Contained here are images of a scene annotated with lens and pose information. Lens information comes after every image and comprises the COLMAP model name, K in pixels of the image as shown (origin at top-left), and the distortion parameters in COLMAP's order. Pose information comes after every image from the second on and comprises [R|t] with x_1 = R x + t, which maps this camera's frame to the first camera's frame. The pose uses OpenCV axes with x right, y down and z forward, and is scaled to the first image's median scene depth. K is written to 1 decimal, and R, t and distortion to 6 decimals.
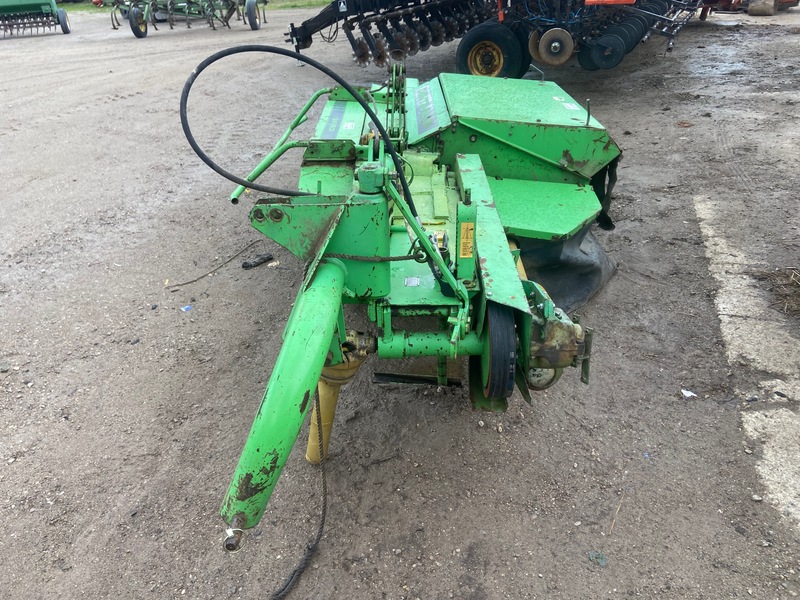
lens RADIAL K [[596.7, 0, 387.5], [0, 596.7, 299.1], [0, 0, 1]] dist [0.115682, -0.139385]
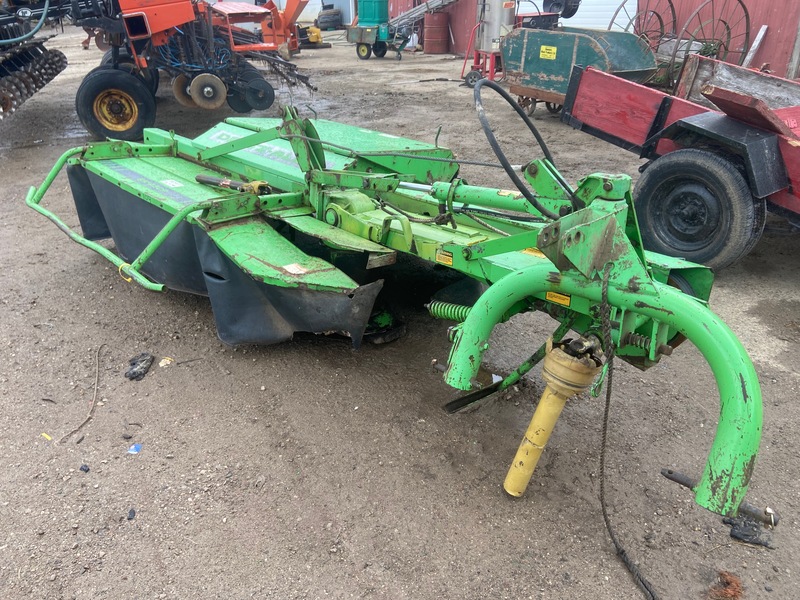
lens RADIAL K [[596.7, 0, 387.5], [0, 596.7, 299.1], [0, 0, 1]] dist [0.115682, -0.139385]
pose [[0.708040, -0.273566, 0.651031, -0.569729], [0.317969, 0.946675, 0.051984, -0.101863], [-0.630536, 0.170201, 0.757269, 0.236394]]
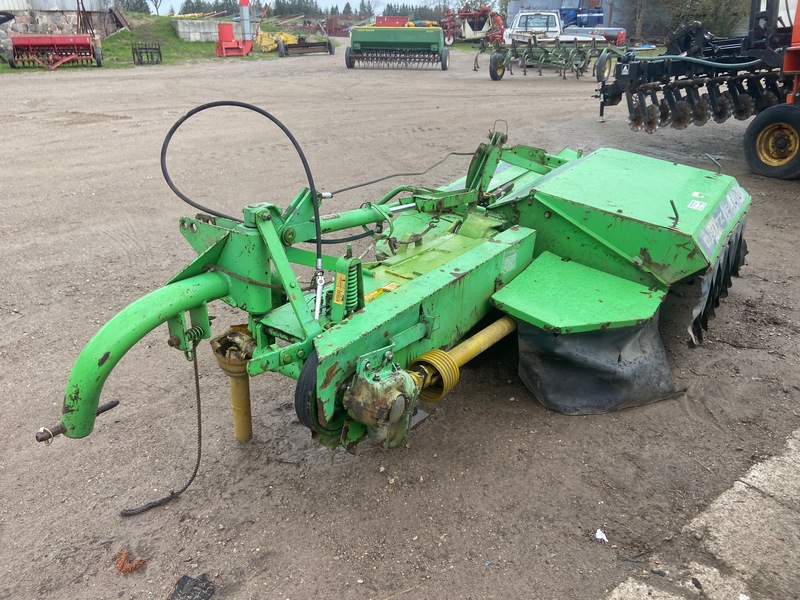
lens RADIAL K [[594.4, 0, 400.0], [0, 594.4, 300.0], [0, 0, 1]] dist [0.116853, -0.141492]
pose [[0.842243, 0.272428, -0.465198, 0.436244], [-0.300632, 0.953635, 0.014169, -0.073908], [0.447489, 0.127920, 0.885093, 0.035493]]
